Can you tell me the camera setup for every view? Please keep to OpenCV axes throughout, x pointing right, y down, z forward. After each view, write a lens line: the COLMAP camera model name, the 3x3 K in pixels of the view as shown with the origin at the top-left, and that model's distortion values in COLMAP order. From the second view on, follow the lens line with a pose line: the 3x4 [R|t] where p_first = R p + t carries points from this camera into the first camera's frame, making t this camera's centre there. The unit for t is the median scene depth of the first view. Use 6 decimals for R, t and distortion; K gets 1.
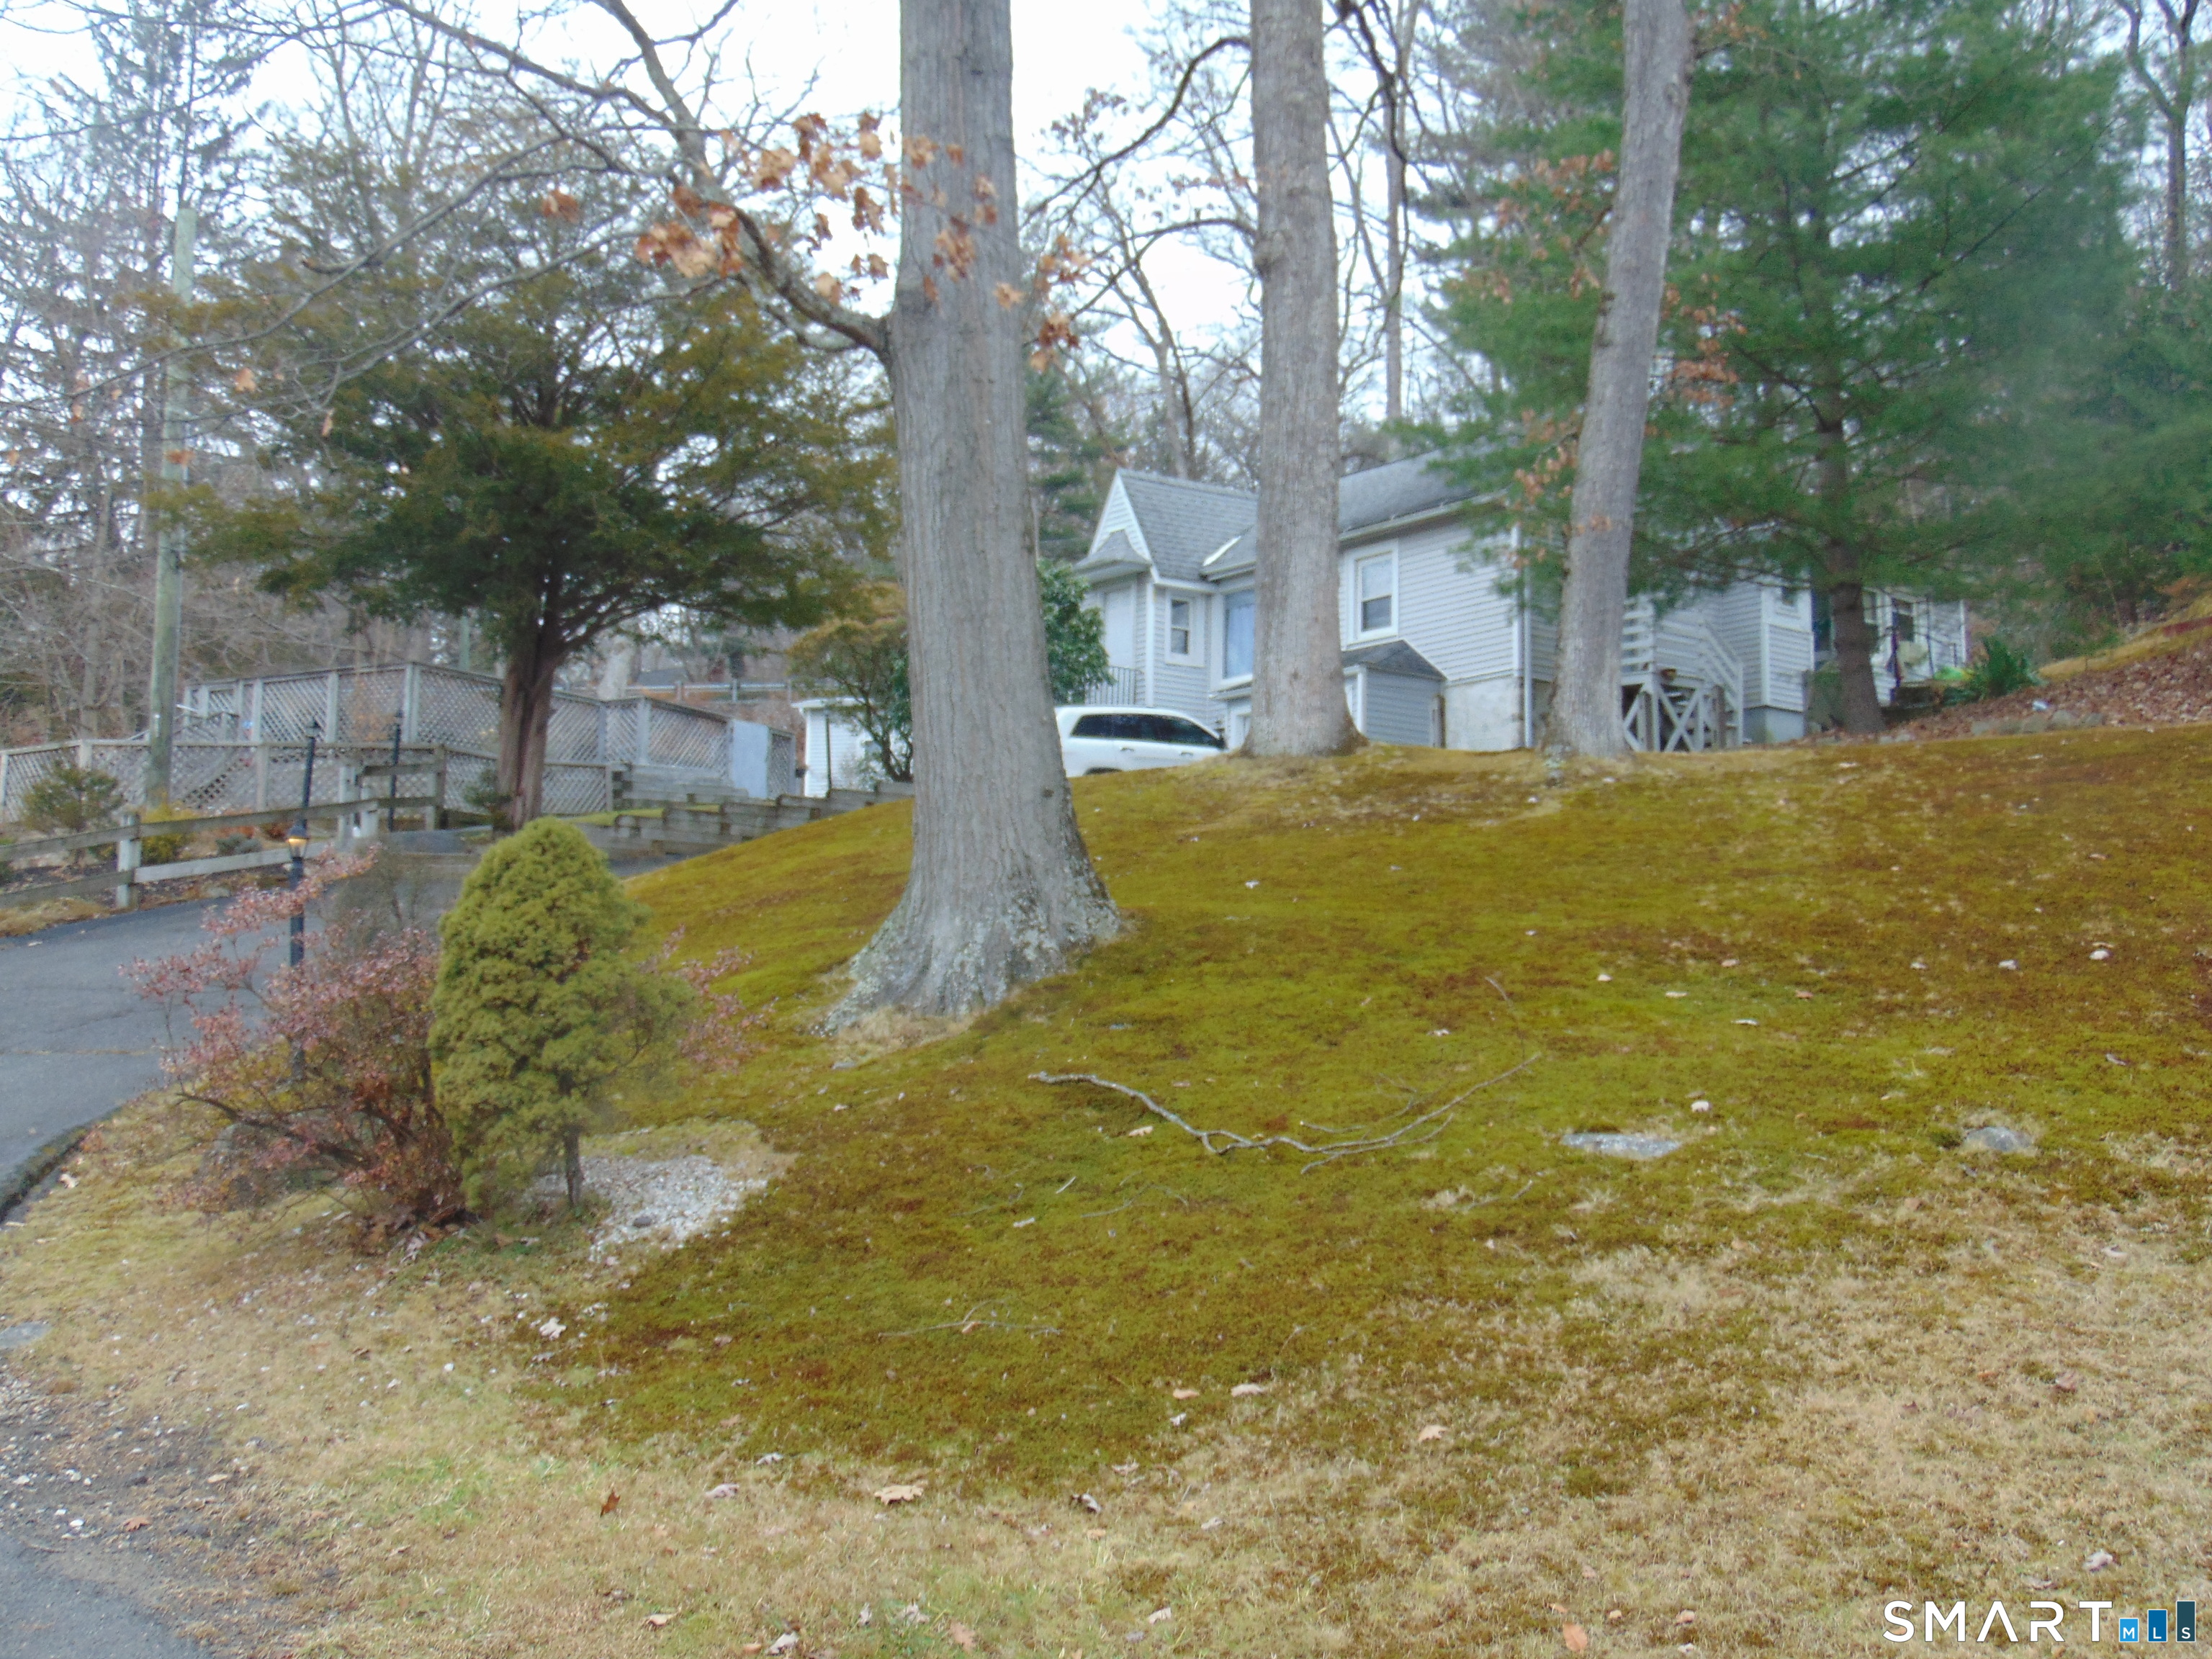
lens RADIAL K [[2212.7, 0, 1106.0], [0, 2212.7, 829.5], [0, 0, 1]] dist [-0.012850, 0.004581]
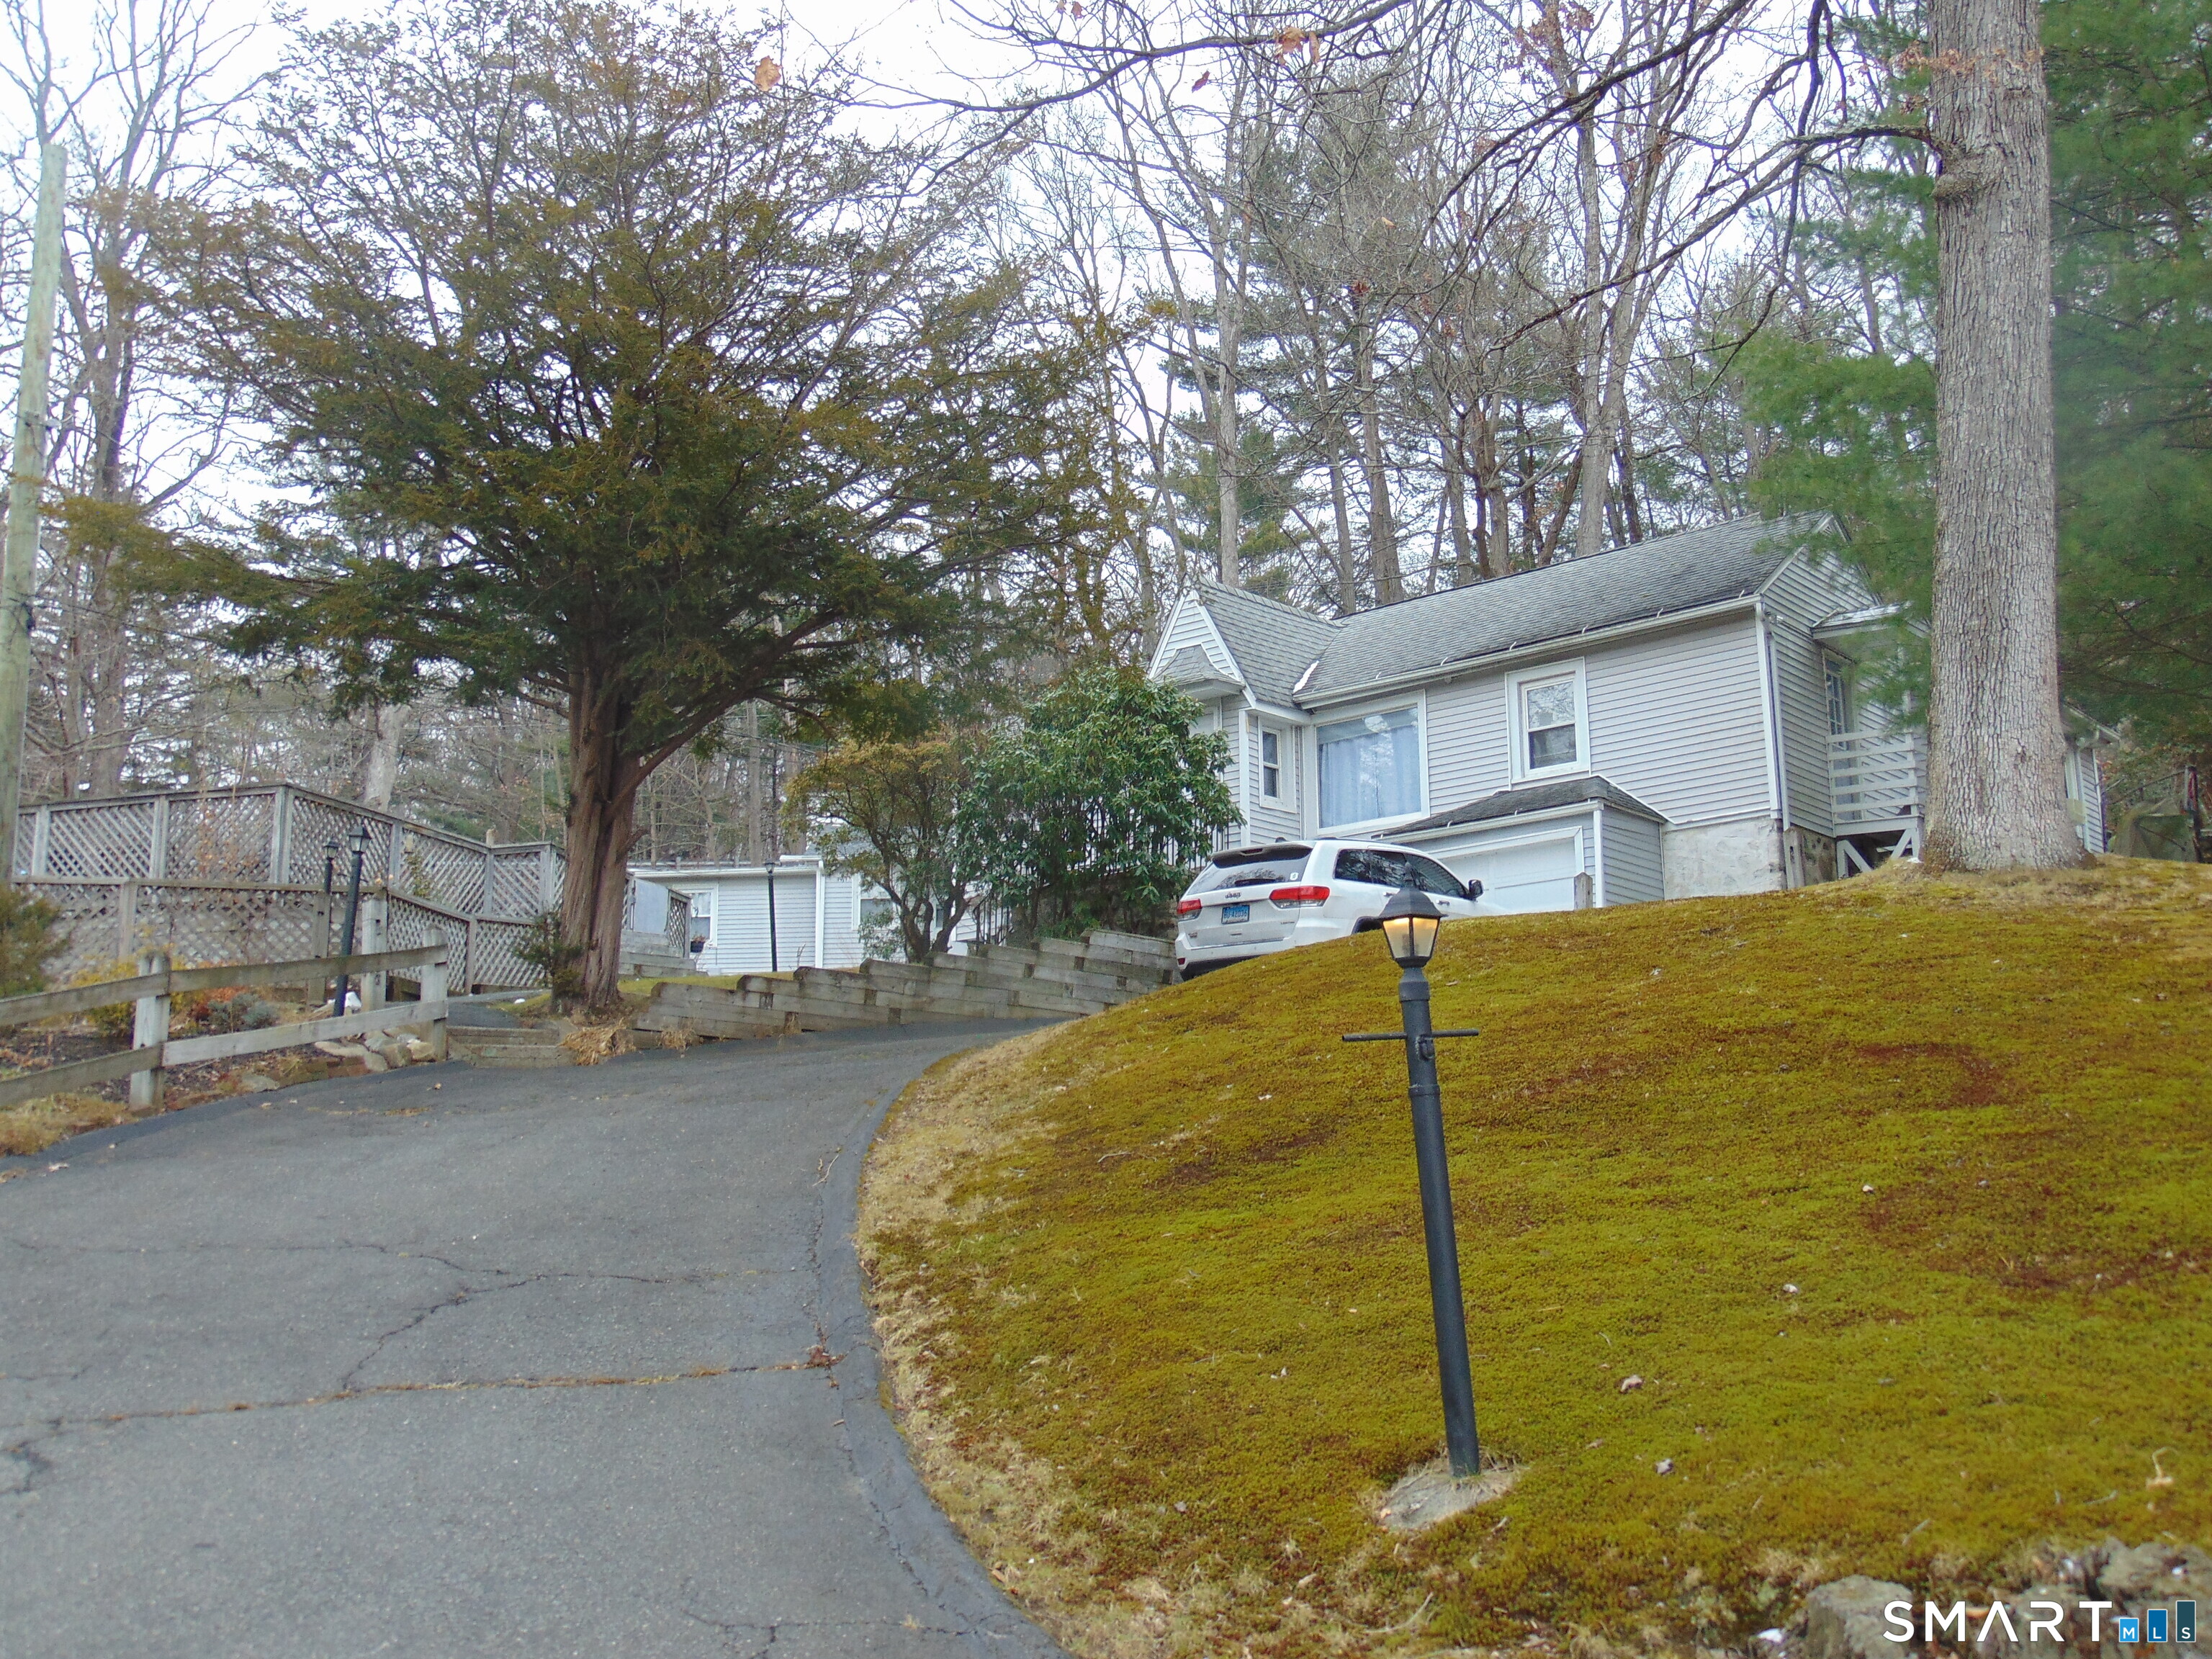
lens RADIAL K [[2192.5, 0, 1106.0], [0, 2192.5, 829.5], [0, 0, 1]] dist [-0.057190, 0.092253]
pose [[0.975736, 0.018970, 0.218126, -0.230979], [0.001851, 0.995489, -0.094855, 0.011972], [-0.218942, 0.092957, 0.971300, 0.248329]]
